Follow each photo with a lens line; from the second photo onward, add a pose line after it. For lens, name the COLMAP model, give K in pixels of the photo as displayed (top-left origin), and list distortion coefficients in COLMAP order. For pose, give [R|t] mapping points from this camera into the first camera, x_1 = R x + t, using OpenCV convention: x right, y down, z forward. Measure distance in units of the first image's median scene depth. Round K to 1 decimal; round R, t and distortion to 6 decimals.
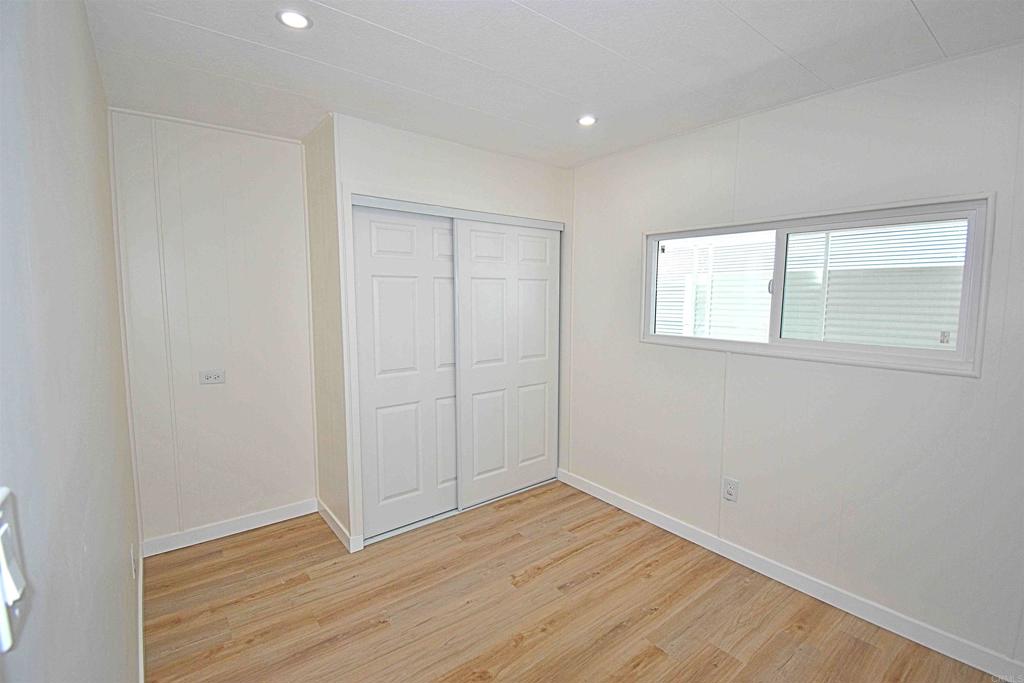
lens RADIAL K [[462.2, 0, 514.4], [0, 462.2, 339.7], [0, 0, 1]] dist [-0.004337, -0.001492]
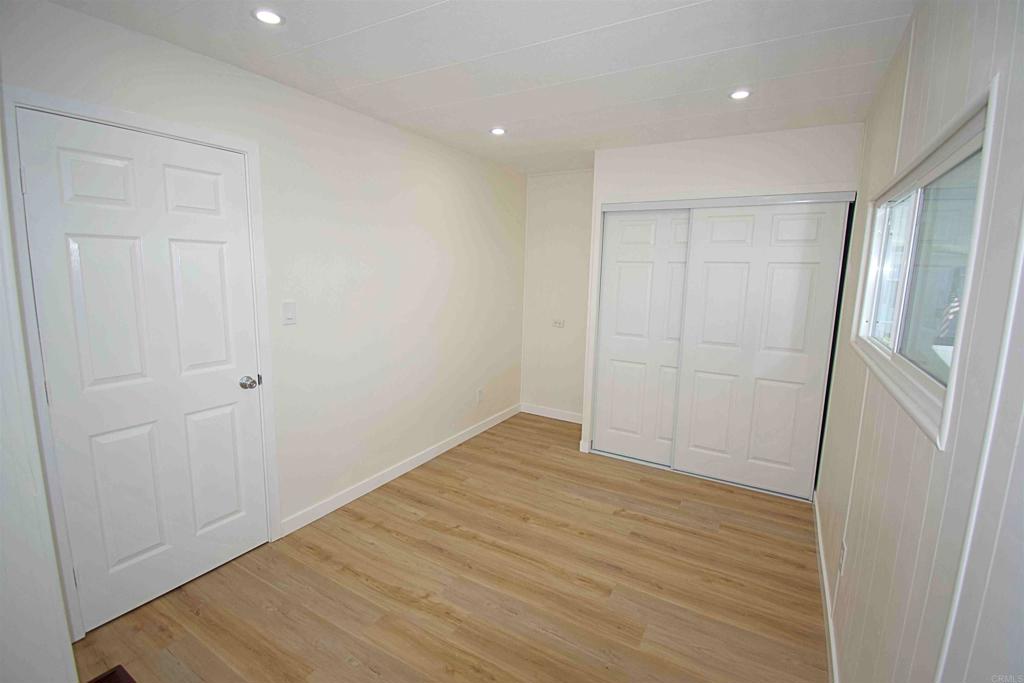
lens RADIAL K [[462.2, 0, 509.7], [0, 462.2, 342.9], [0, 0, 1]] dist [-0.004337, -0.001492]
pose [[0.340018, 0.147429, -0.928791, 0.867054], [-0.115084, 0.986735, 0.114496, -0.021744], [0.933351, 0.067958, 0.352475, 0.241935]]
